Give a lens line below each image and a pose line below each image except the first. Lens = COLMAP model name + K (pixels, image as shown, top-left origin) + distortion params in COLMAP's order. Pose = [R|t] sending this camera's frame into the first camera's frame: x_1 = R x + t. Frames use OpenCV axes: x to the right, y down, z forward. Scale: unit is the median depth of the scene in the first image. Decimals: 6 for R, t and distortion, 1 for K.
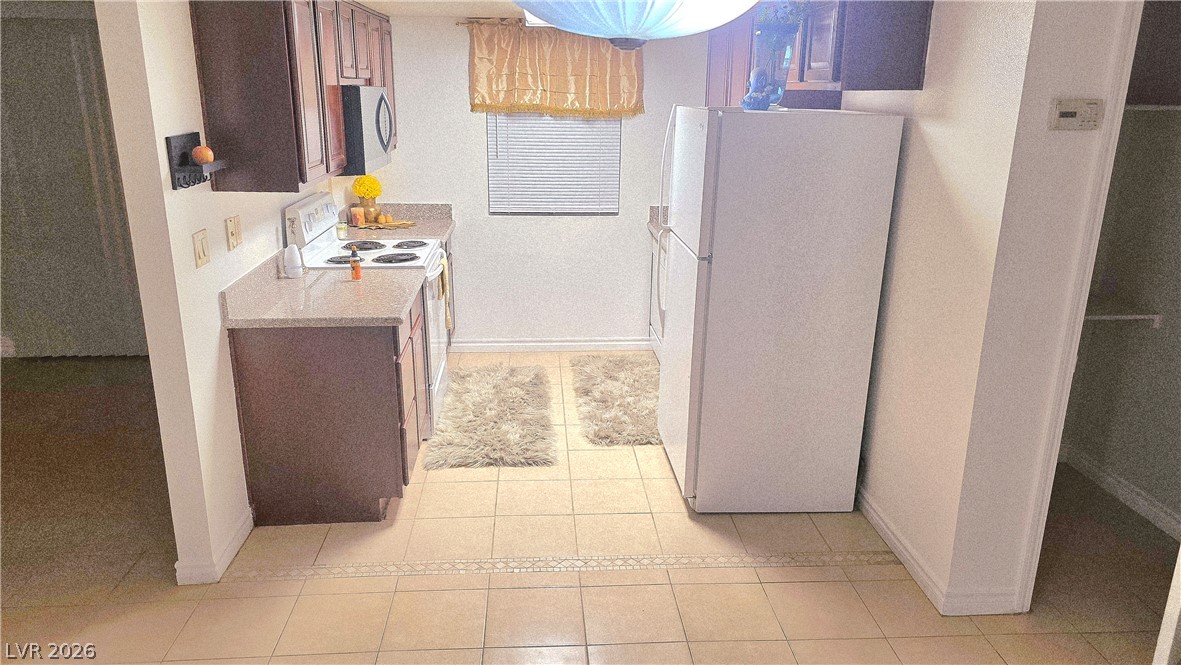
lens RADIAL K [[842.0, 0, 590.5], [0, 842.0, 332.5], [0, 0, 1]] dist [0.001432, -0.000943]
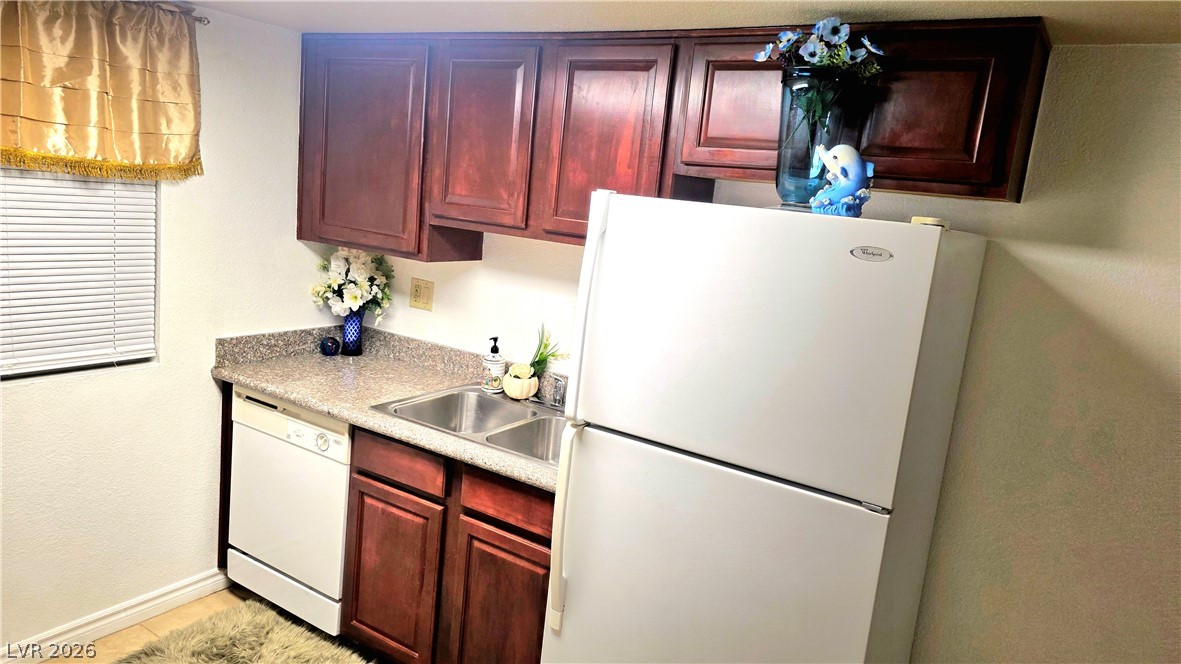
lens RADIAL K [[785.4, 0, 609.8], [0, 785.4, 308.5], [0, 0, 1]] dist [0.059186, -0.069778]
pose [[0.586042, -0.072925, 0.806993, -0.211013], [0.135831, 0.990690, -0.009117, -0.139169], [-0.798815, 0.114957, 0.590491, 0.515589]]
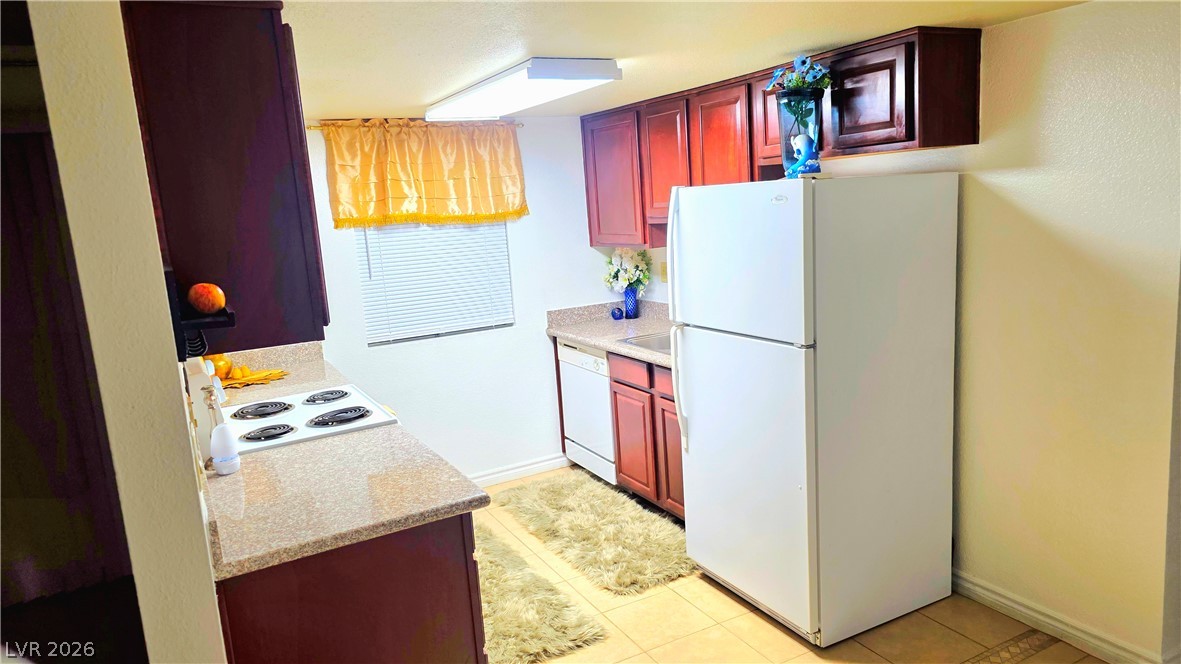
lens RADIAL K [[785.4, 0, 609.8], [0, 785.4, 308.5], [0, 0, 1]] dist [0.059186, -0.069778]
pose [[0.903116, -0.132154, 0.408555, -0.232551], [0.193550, 0.974609, -0.112591, -0.045723], [-0.383302, 0.180758, 0.905763, 0.207452]]
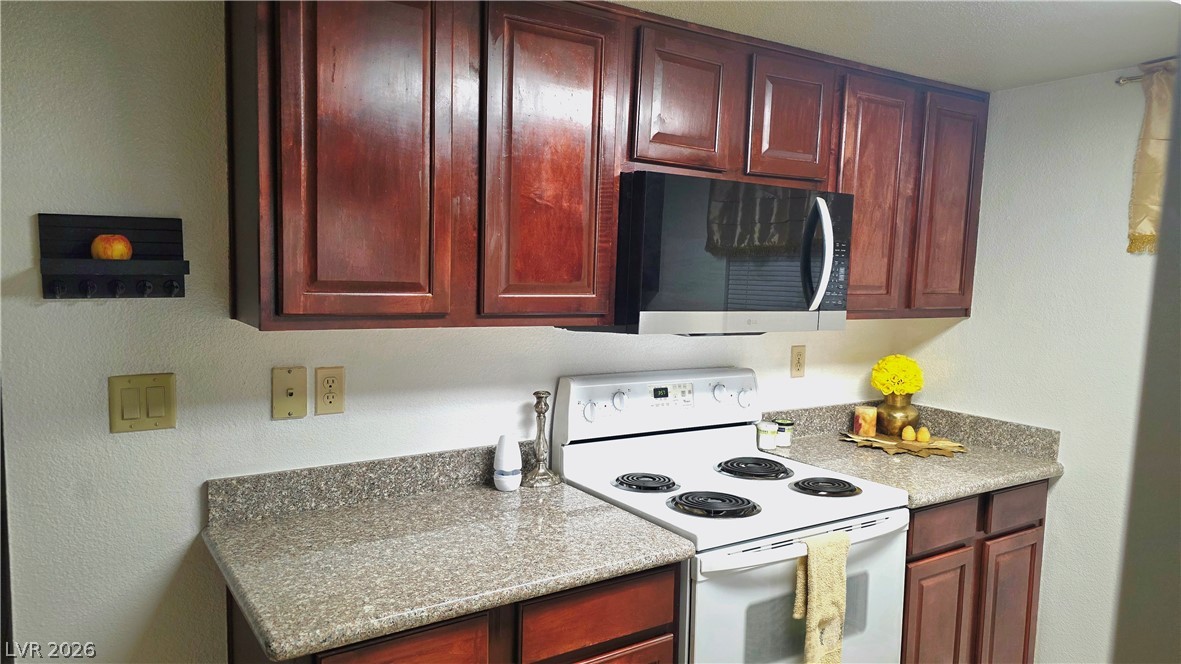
lens RADIAL K [[842.0, 0, 590.5], [0, 842.0, 332.0], [0, 0, 1]] dist [0.001432, -0.000943]
pose [[0.510262, 0.093892, -0.854878, 0.118468], [-0.269938, 0.961274, -0.055544, -0.113181], [0.816558, 0.259106, 0.515847, 0.530763]]
